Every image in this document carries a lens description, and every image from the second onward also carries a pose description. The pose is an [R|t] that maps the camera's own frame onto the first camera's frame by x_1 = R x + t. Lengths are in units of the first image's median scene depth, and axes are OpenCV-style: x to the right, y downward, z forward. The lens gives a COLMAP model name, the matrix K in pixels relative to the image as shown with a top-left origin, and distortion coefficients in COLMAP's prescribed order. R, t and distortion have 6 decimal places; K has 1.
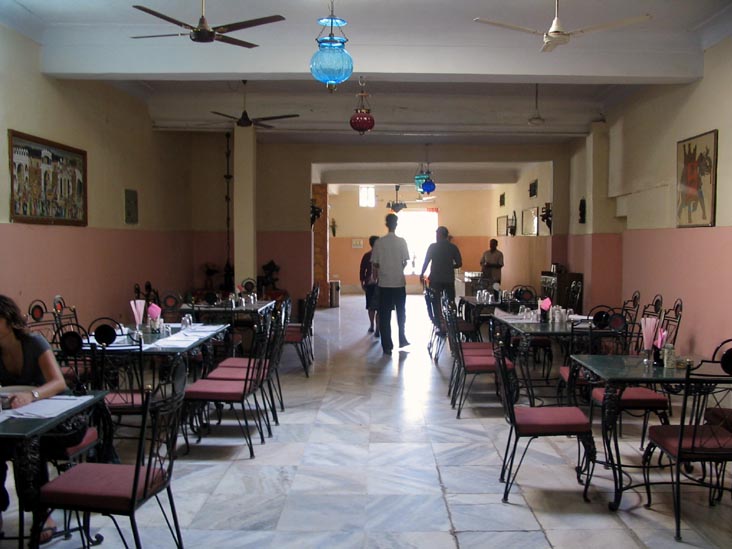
lens RADIAL K [[766.4, 0, 366.0], [0, 766.4, 274.5], [0, 0, 1]] dist [-0.101460, -0.003065]
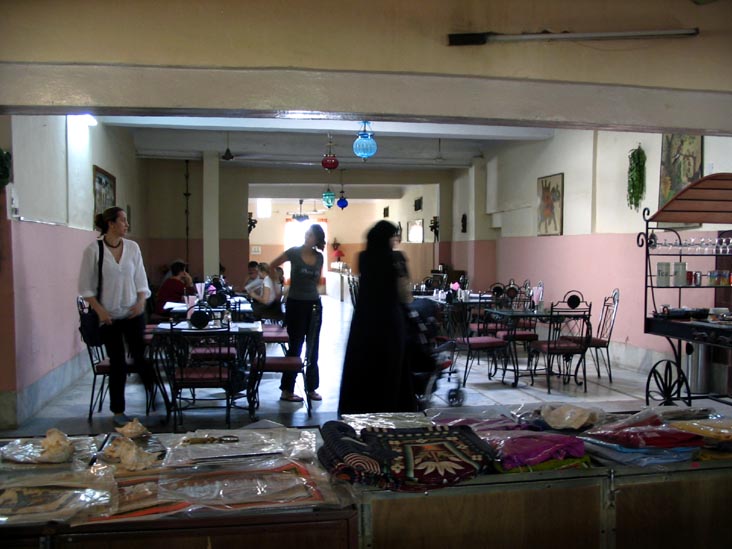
lens RADIAL K [[766.4, 0, 366.0], [0, 766.4, 274.5], [0, 0, 1]] dist [-0.101460, -0.003065]
pose [[0.982742, -0.006850, 0.184857, -0.145662], [0.008892, 0.999908, -0.010219, 0.019401], [-0.184770, 0.011686, 0.982712, -0.304927]]
